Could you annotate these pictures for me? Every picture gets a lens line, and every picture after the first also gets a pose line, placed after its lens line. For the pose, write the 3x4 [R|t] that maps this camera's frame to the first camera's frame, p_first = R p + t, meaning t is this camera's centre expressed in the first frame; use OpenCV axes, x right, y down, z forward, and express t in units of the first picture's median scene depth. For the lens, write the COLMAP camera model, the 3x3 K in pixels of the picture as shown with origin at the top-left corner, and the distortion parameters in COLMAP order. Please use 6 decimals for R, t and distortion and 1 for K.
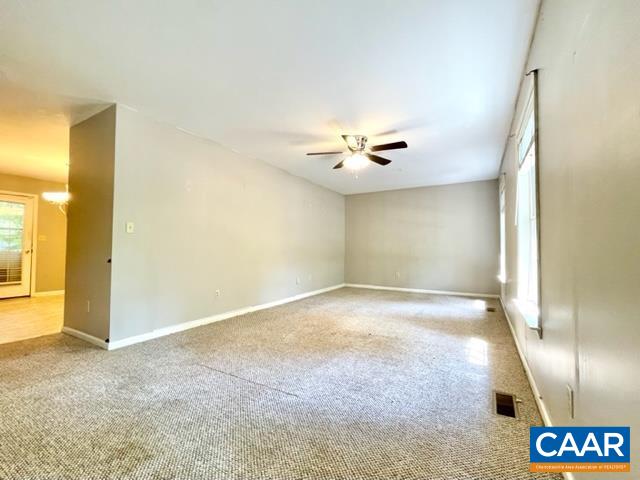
lens RADIAL K [[268.9, 0, 317.4], [0, 268.9, 241.8], [0, 0, 1]] dist [-0.001405, -0.000346]
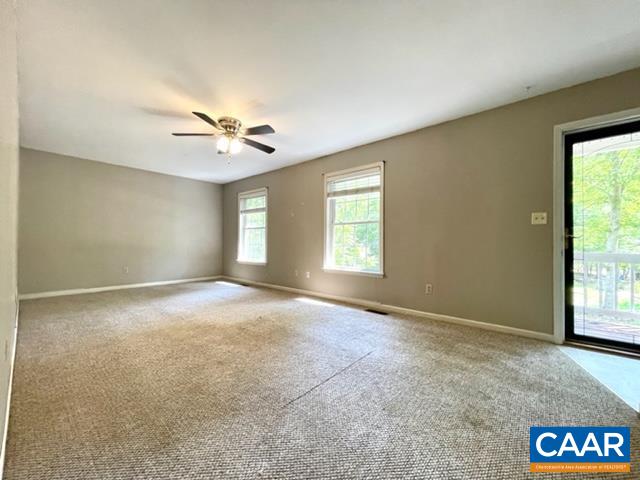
lens RADIAL K [[258.8, 0, 313.9], [0, 258.8, 241.6], [0, 0, 1]] dist [-0.002800, 0.000046]
pose [[0.209904, 0.000348, 0.977722, -0.844756], [-0.030816, 0.999505, 0.006261, 0.032830], [-0.977236, -0.031444, 0.209811, 0.649246]]
